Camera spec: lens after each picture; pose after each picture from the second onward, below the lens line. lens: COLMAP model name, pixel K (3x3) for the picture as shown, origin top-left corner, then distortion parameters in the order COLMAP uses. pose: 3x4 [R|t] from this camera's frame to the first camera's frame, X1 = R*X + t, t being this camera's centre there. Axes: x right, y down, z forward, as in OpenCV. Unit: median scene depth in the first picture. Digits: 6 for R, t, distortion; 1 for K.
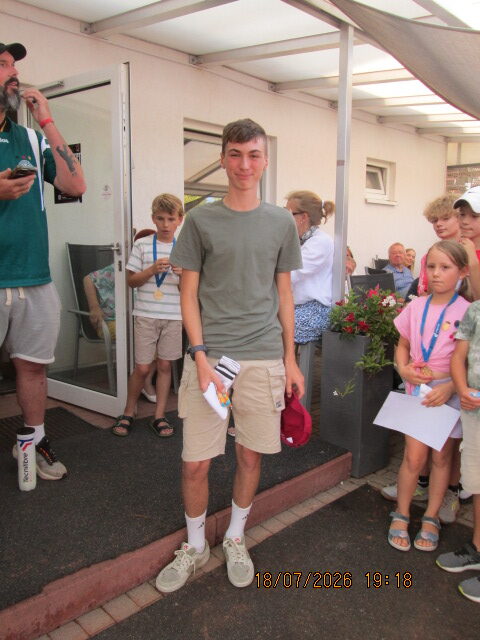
lens RADIAL K [[546.3, 0, 255.6], [0, 546.3, 318.8], [0, 0, 1]] dist [-0.033360, 0.007819]
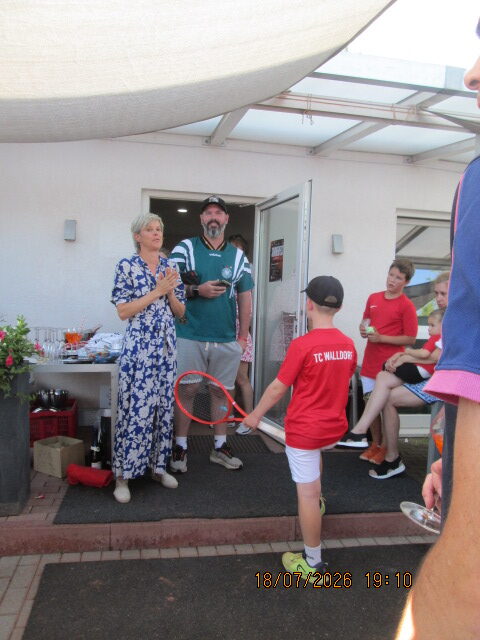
lens RADIAL K [[522.6, 0, 236.1], [0, 522.6, 318.6], [0, 0, 1]] dist [-0.042488, 0.002466]
pose [[0.823479, 0.035213, -0.566252, 0.314976], [-0.105934, 0.990063, -0.092488, 0.010770], [0.557369, 0.136147, 0.819026, -0.112694]]
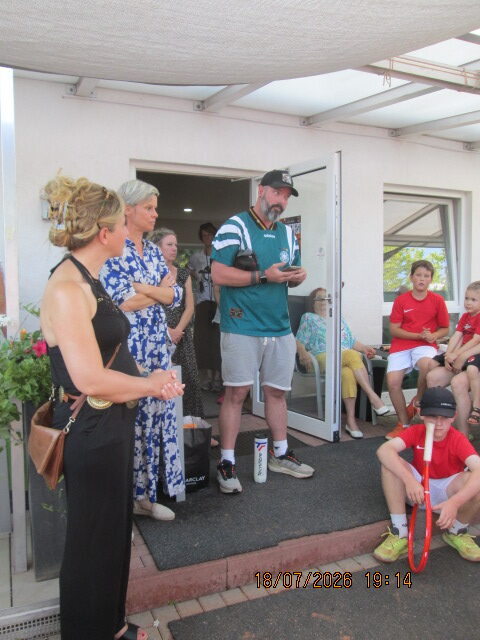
lens RADIAL K [[536.0, 0, 251.2], [0, 536.0, 322.5], [0, 0, 1]] dist [-0.045325, 0.022148]
pose [[0.933436, 0.004547, -0.358715, 0.015395], [-0.031559, 0.997084, -0.069485, 0.013225], [0.357353, 0.076180, 0.930857, -0.168693]]
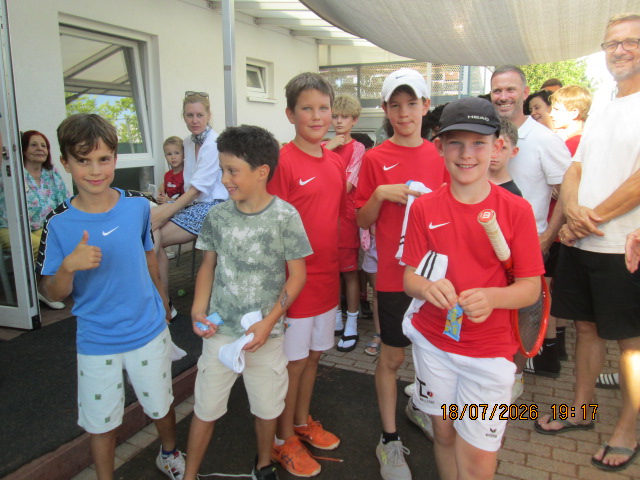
lens RADIAL K [[536.0, 0, 325.0], [0, 536.0, 246.1], [0, 0, 1]] dist [-0.045325, 0.022148]
pose [[0.941420, -0.078488, 0.327976, -0.037152], [0.057909, 0.995718, 0.072062, 0.000406], [-0.332227, -0.048848, 0.941934, -0.068262]]
